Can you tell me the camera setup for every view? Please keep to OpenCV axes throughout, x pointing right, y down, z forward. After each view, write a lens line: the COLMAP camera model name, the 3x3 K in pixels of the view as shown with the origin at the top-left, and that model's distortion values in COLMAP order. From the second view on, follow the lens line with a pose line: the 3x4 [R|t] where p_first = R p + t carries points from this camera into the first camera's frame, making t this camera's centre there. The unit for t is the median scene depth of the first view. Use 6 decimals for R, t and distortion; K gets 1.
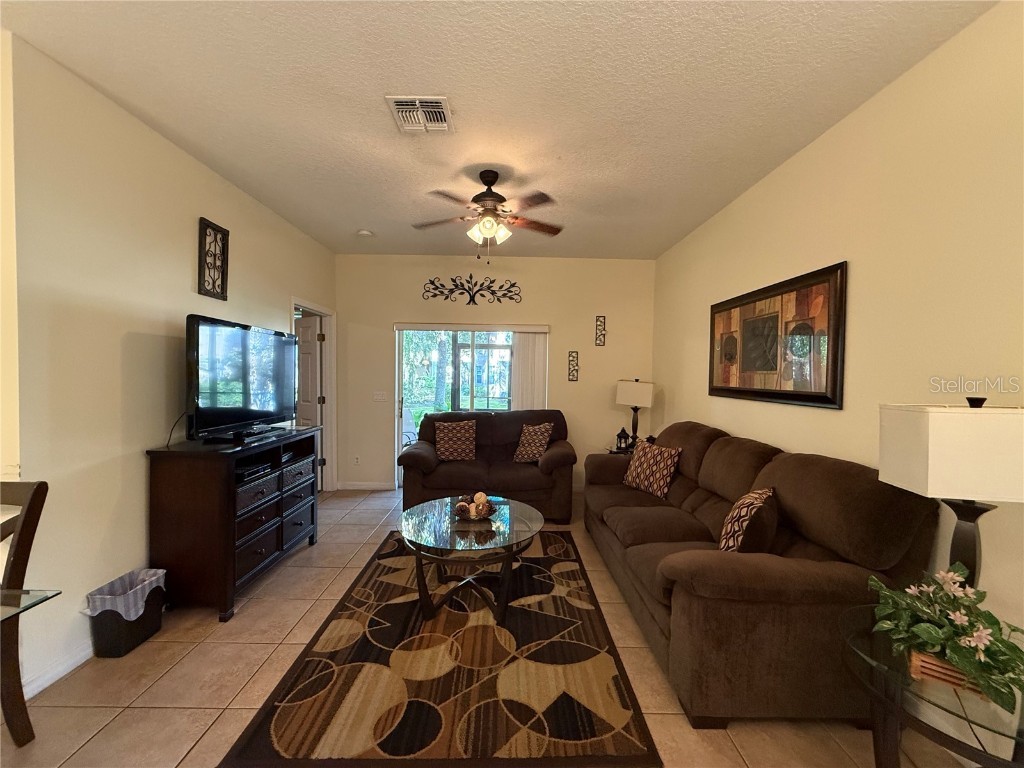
lens RADIAL K [[409.2, 0, 507.6], [0, 409.2, 382.8], [0, 0, 1]] dist [-0.002486, 0.001147]
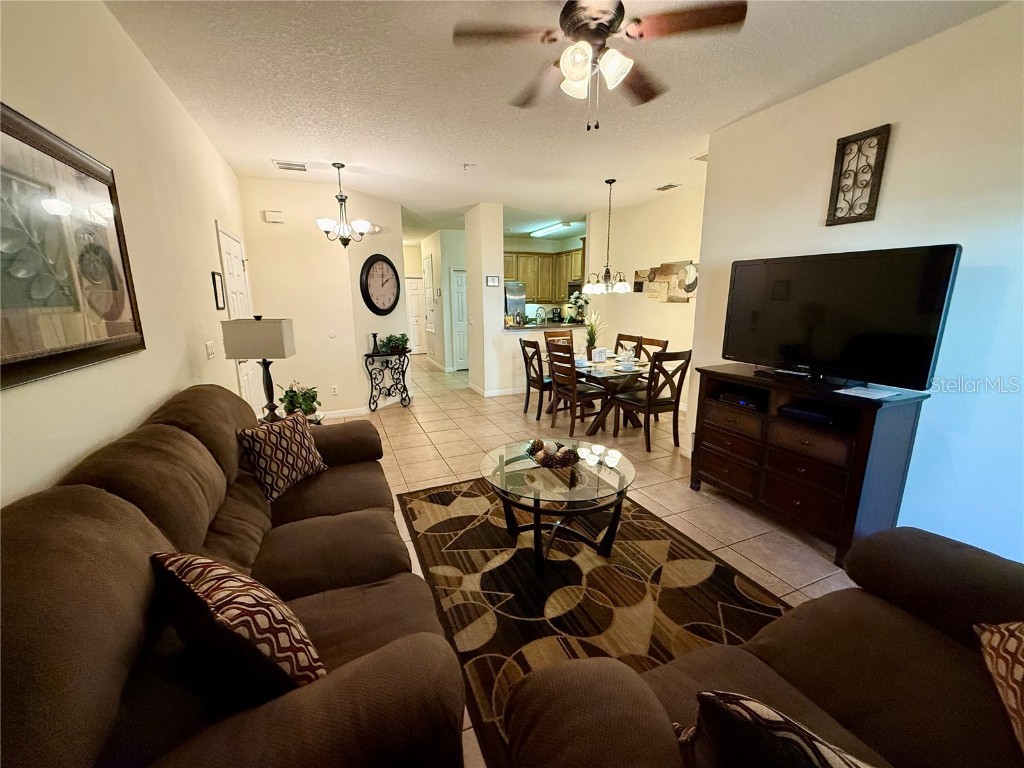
lens RADIAL K [[409.2, 0, 510.0], [0, 409.2, 382.8], [0, 0, 1]] dist [-0.002486, 0.001147]
pose [[-0.920740, 0.069400, -0.383956, 0.368996], [-0.017456, 0.975742, 0.218225, -0.058963], [0.389787, 0.207631, -0.897193, 1.807588]]
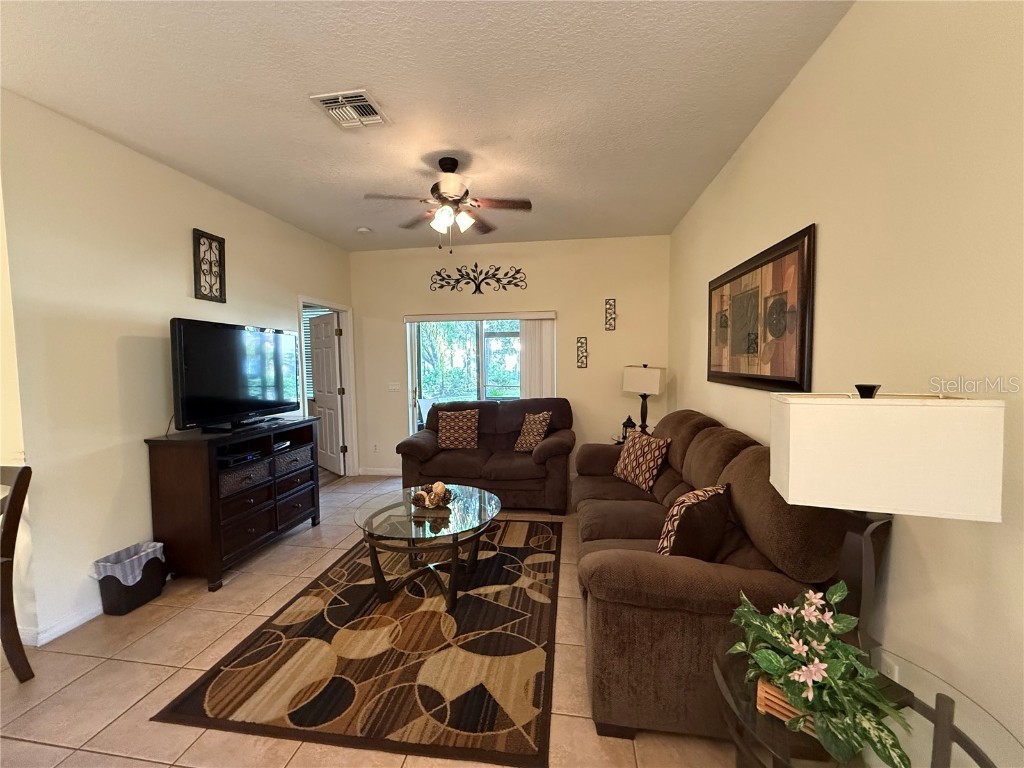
lens RADIAL K [[409.2, 0, 507.3], [0, 409.2, 383.1], [0, 0, 1]] dist [-0.002486, 0.001147]
pose [[0.987014, -0.016673, -0.159767, 0.275151], [0.021872, 0.999285, 0.030839, -0.004321], [0.159139, -0.033933, 0.986673, 0.036881]]
